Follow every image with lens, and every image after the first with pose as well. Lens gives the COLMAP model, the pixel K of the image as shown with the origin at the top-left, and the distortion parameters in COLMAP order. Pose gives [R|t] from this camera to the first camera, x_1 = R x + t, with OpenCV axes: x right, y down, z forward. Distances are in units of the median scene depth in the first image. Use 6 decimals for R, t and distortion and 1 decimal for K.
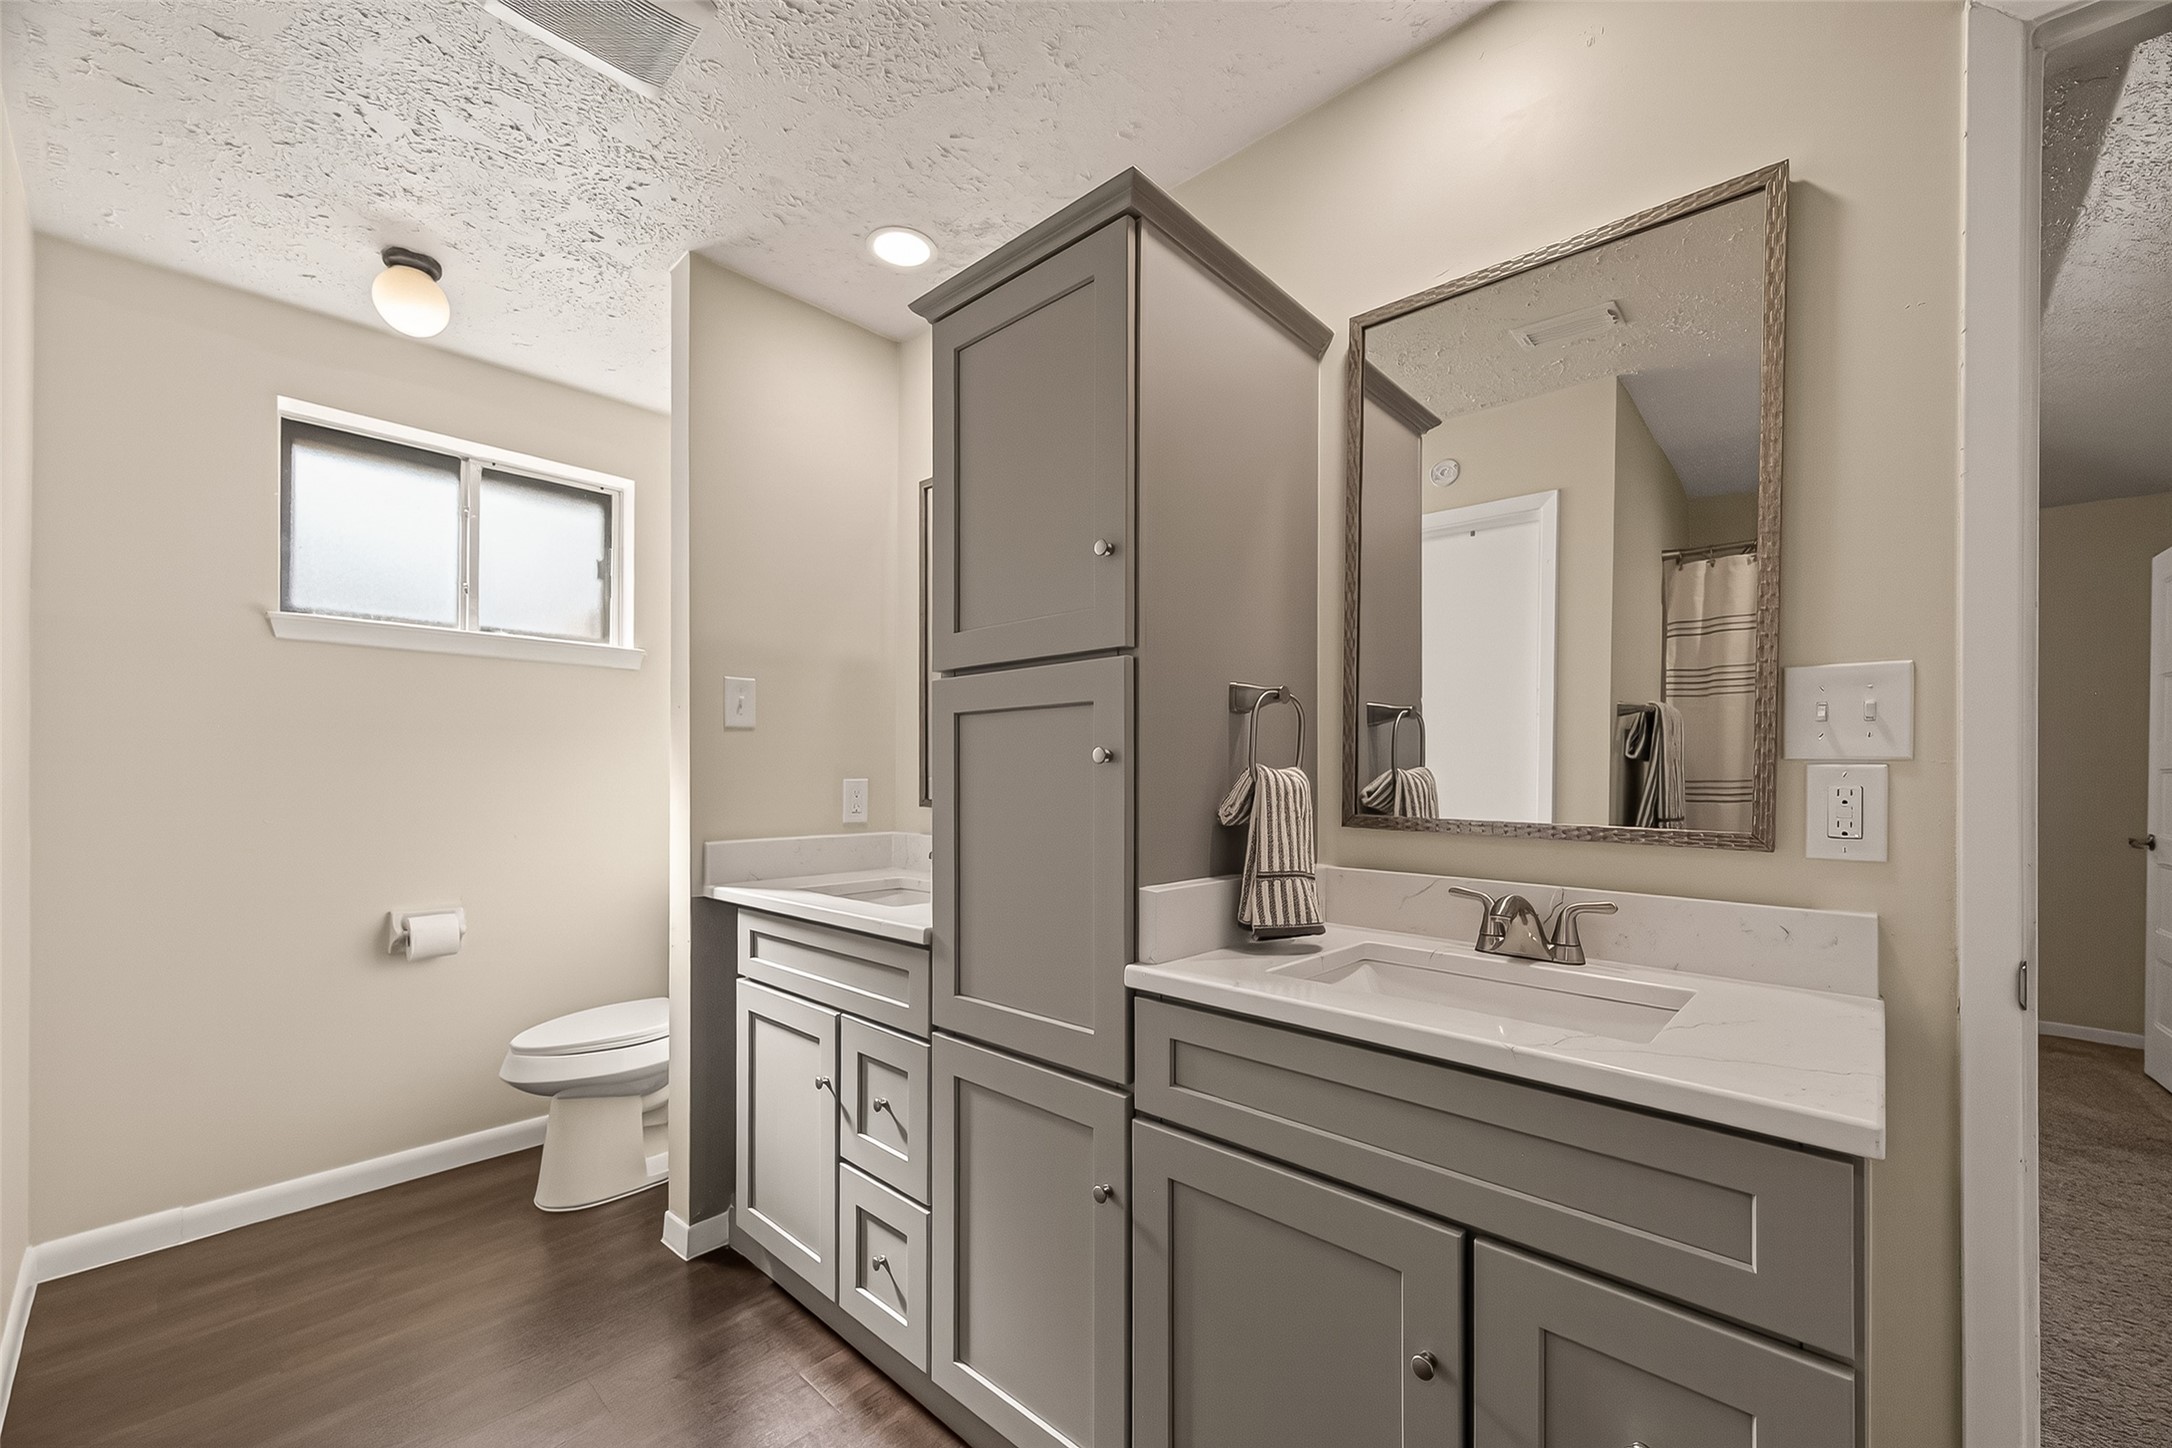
lens RADIAL K [[862.7, 0, 1093.3], [0, 862.7, 776.3], [0, 0, 1]] dist [0.000083, 0.000511]
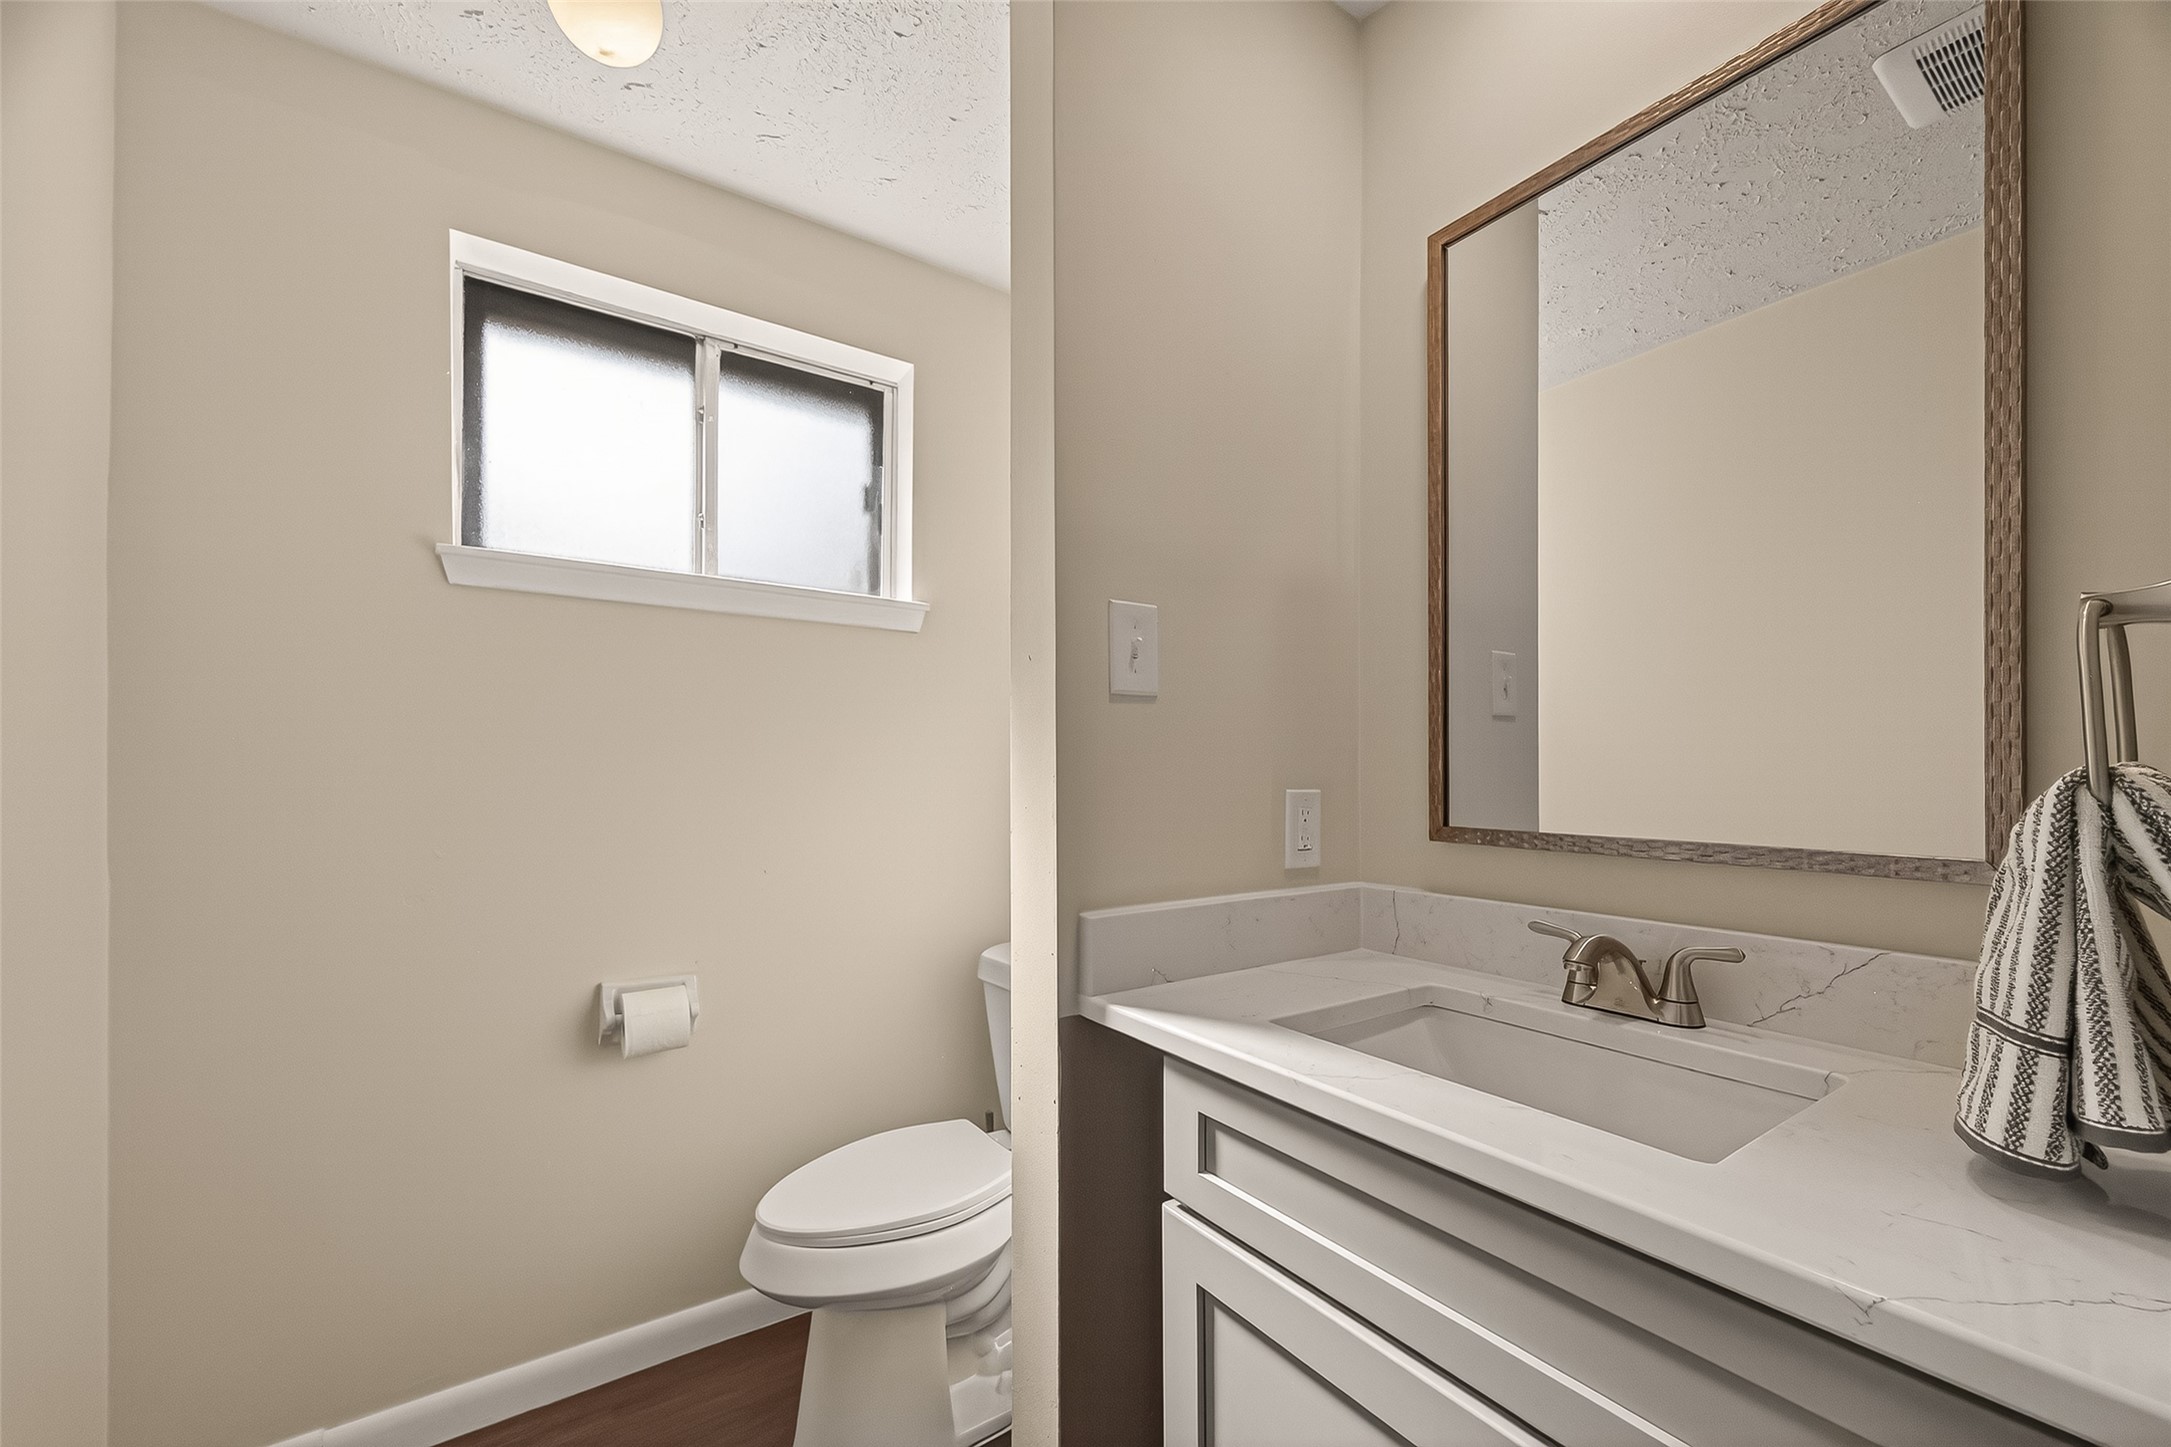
lens RADIAL K [[862.3, 0, 1108.9], [0, 862.3, 770.8], [0, 0, 1]] dist [0.000083, 0.000511]
pose [[0.976397, -0.004730, -0.215931, -0.275105], [0.004523, 0.999989, -0.001454, -0.008129], [0.215936, 0.000443, 0.976408, 0.422661]]
